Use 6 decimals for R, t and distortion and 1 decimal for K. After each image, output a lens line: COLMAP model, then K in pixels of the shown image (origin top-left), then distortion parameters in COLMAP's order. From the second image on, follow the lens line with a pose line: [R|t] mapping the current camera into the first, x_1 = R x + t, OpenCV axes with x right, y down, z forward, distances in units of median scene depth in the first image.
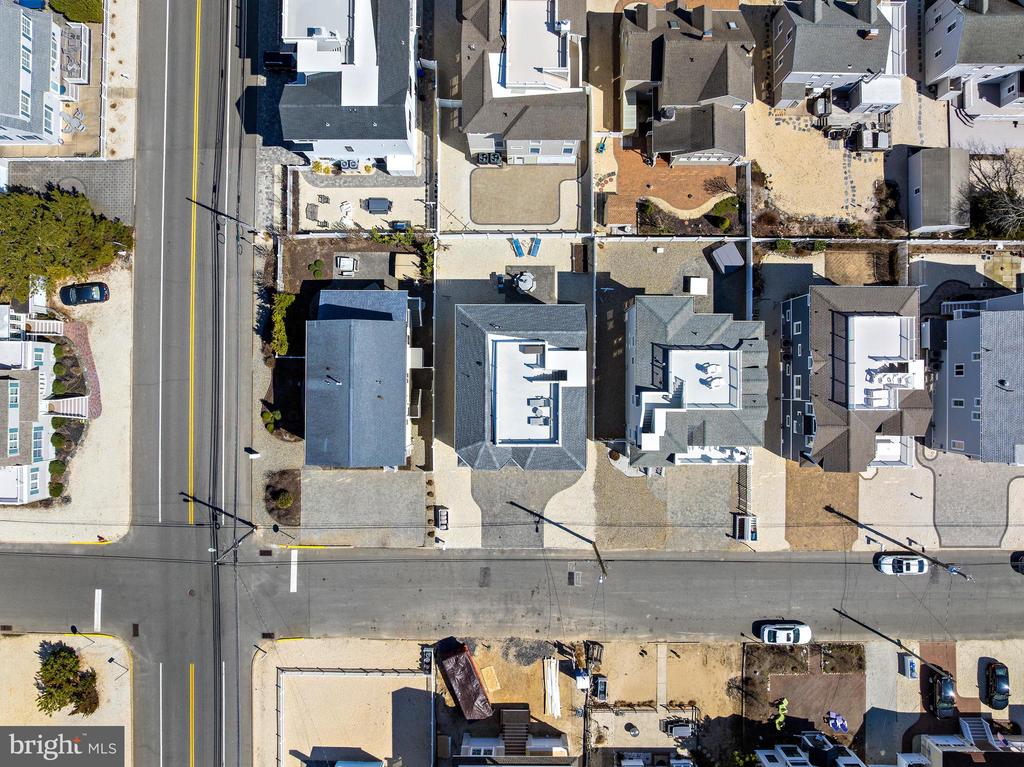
lens RADIAL K [[724.5, 0, 511.1], [0, 724.5, 383.4], [0, 0, 1]] dist [0.001789, -0.000301]
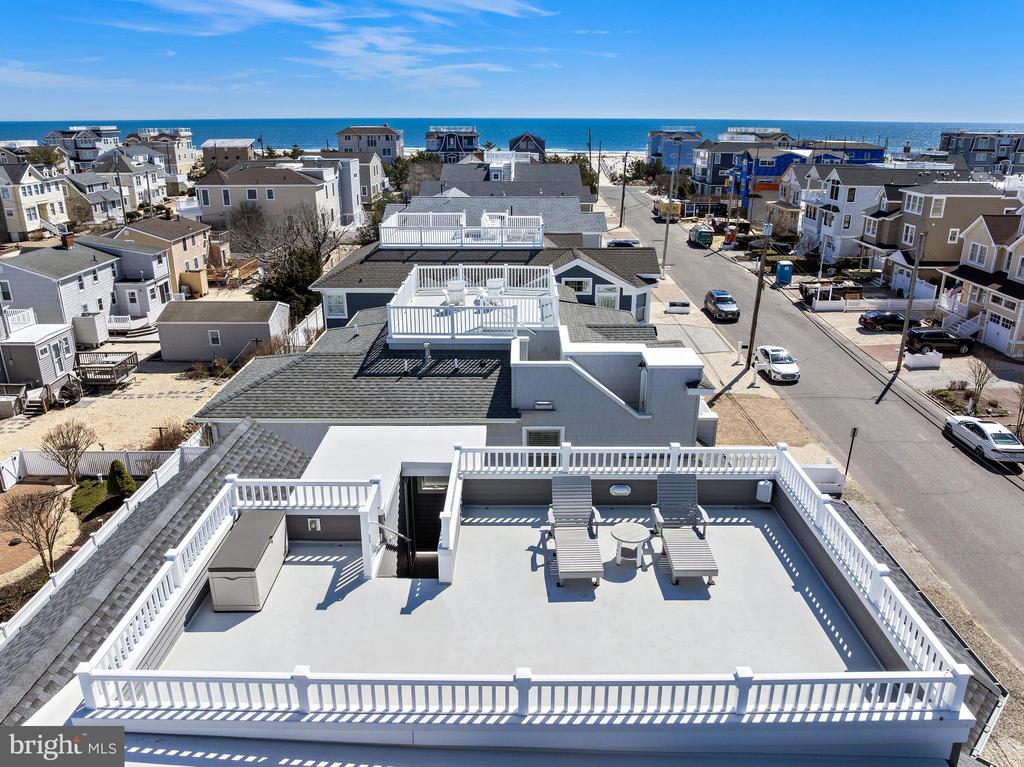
lens RADIAL K [[724.5, 0, 516.9], [0, 724.5, 386.5], [0, 0, 1]] dist [0.001789, -0.000301]
pose [[-0.007505, -0.363214, 0.931675, -0.086581], [0.999851, -0.017180, 0.001357, 0.012116], [0.015513, 0.931547, 0.363289, 0.784979]]
